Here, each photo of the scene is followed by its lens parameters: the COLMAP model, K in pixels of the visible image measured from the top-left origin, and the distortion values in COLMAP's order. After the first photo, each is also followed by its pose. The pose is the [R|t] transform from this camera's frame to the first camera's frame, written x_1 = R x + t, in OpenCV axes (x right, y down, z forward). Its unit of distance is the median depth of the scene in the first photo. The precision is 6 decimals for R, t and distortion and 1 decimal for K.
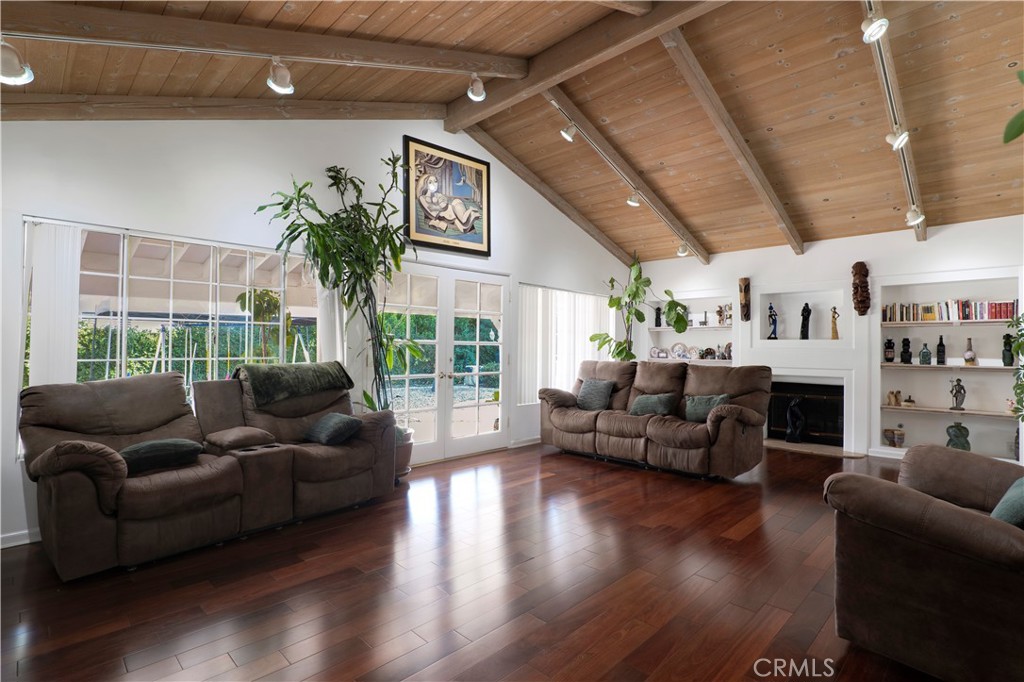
lens RADIAL K [[493.2, 0, 522.5], [0, 493.2, 341.4], [0, 0, 1]] dist [-0.011410, -0.000366]
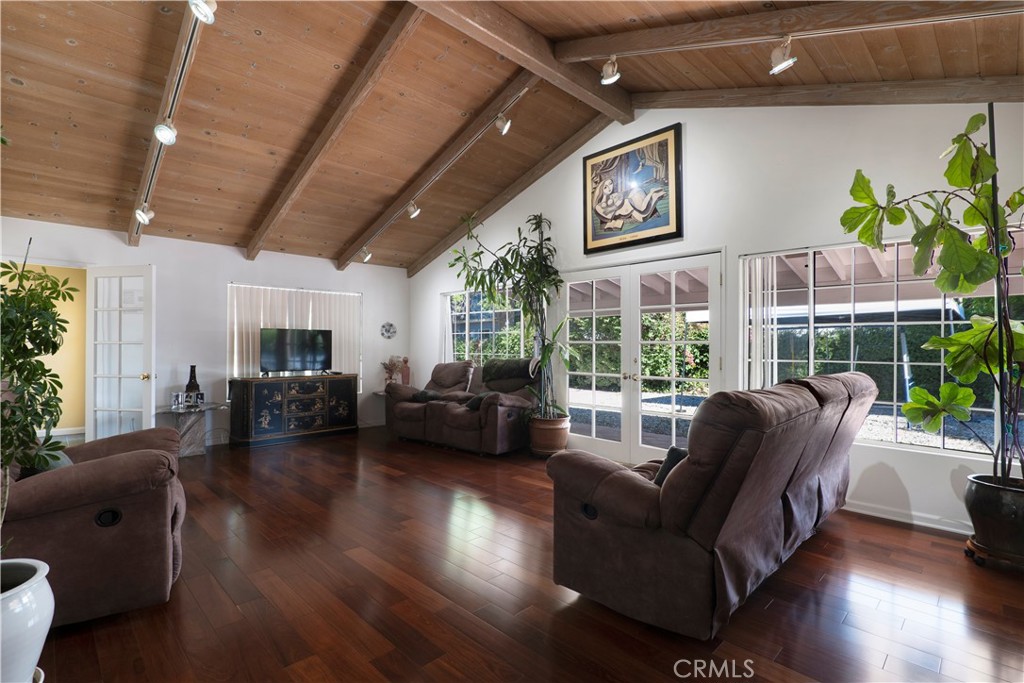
lens RADIAL K [[493.2, 0, 512.3], [0, 493.2, 341.8], [0, 0, 1]] dist [-0.011410, -0.000366]
pose [[-0.017863, -0.015603, -0.999719, 0.824753], [0.009455, 0.999831, -0.015774, 0.014272], [0.999796, -0.009734, -0.017712, 0.804978]]
